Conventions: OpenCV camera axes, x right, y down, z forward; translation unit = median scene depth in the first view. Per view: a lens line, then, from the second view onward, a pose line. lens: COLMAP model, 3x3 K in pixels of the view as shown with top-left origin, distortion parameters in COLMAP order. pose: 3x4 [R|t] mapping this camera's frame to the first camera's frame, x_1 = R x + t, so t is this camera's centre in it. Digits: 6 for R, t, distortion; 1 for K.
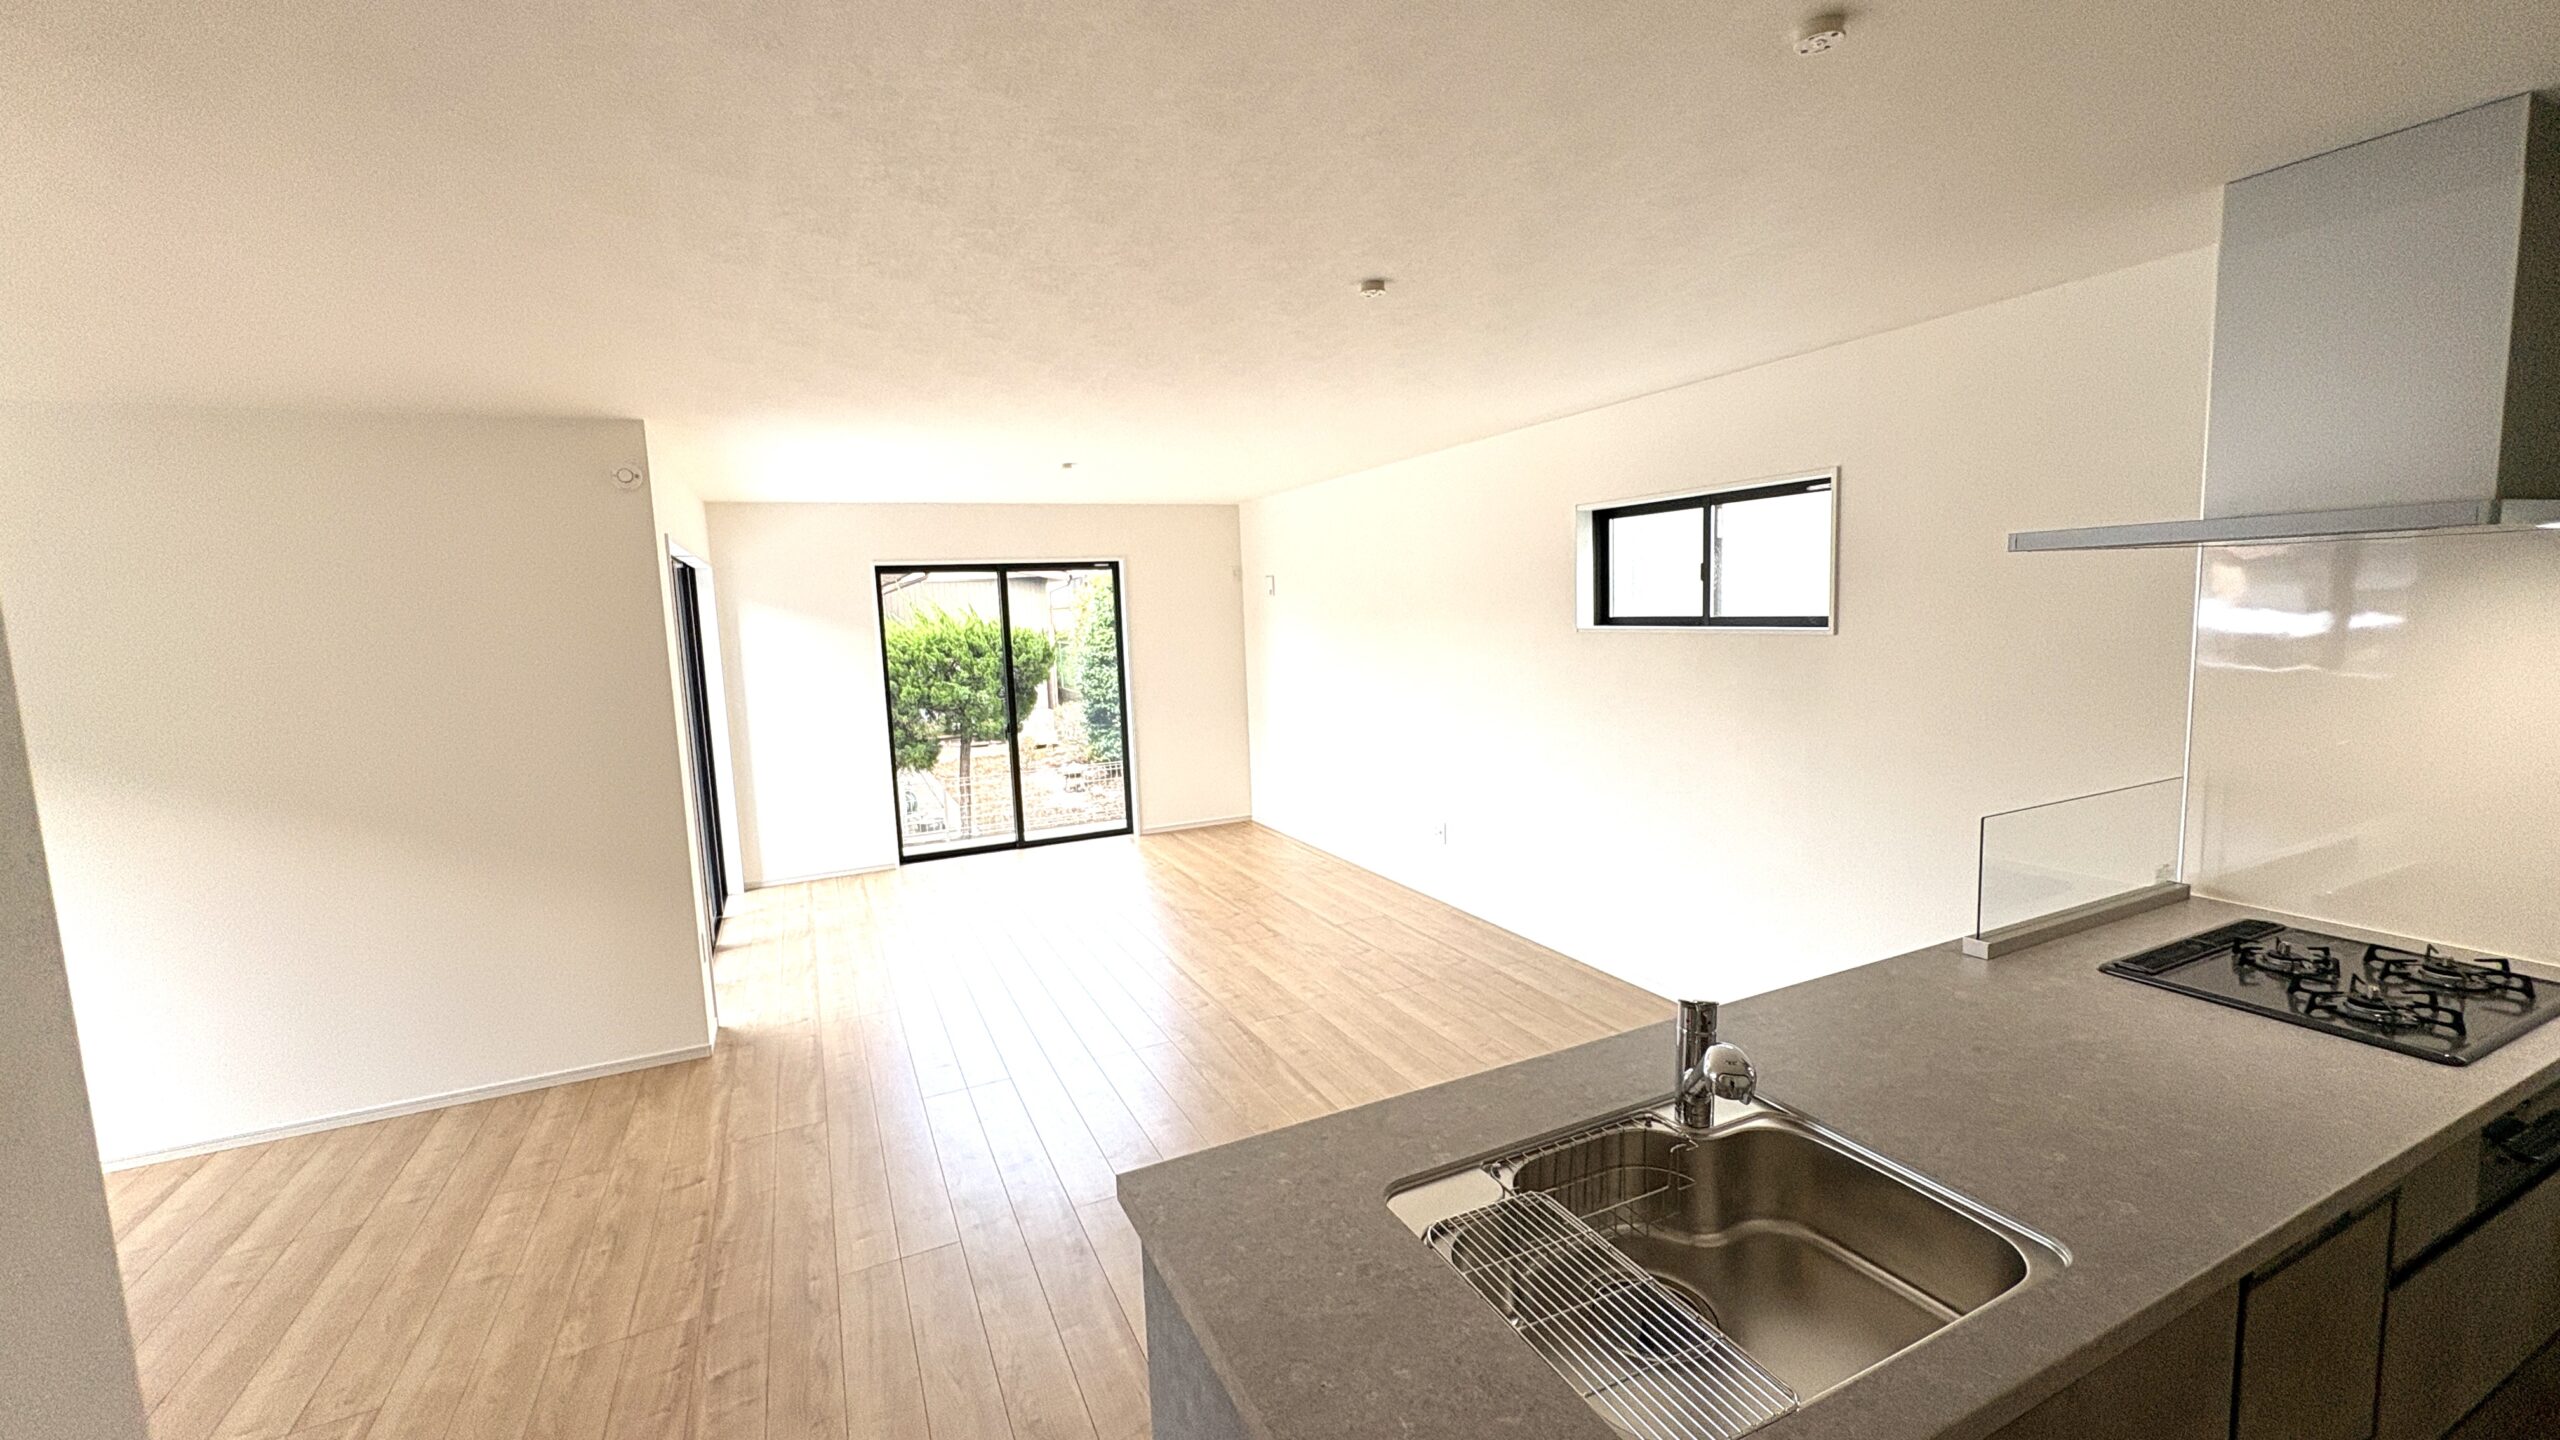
lens RADIAL K [[1016.2, 0, 1277.0], [0, 1016.2, 720.7], [0, 0, 1]] dist [-0.001261, -0.001379]
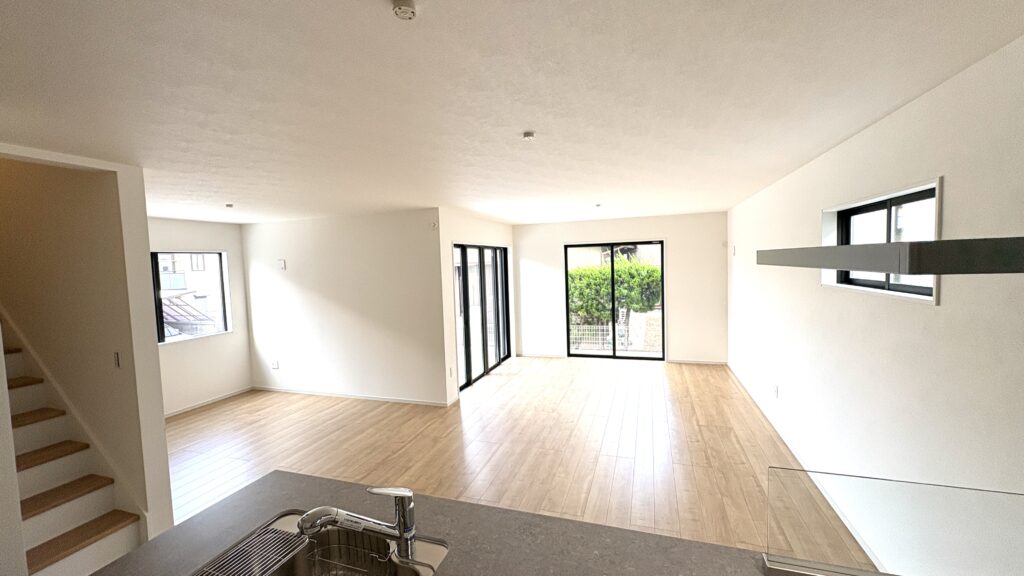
lens RADIAL K [[406.5, 0, 511.9], [0, 406.5, 286.2], [0, 0, 1]] dist [-0.001261, -0.001379]
pose [[0.722106, 0.054544, -0.689629, 0.349545], [-0.073161, 0.997318, 0.002273, -0.047797], [0.687903, 0.048813, 0.724160, 0.169585]]
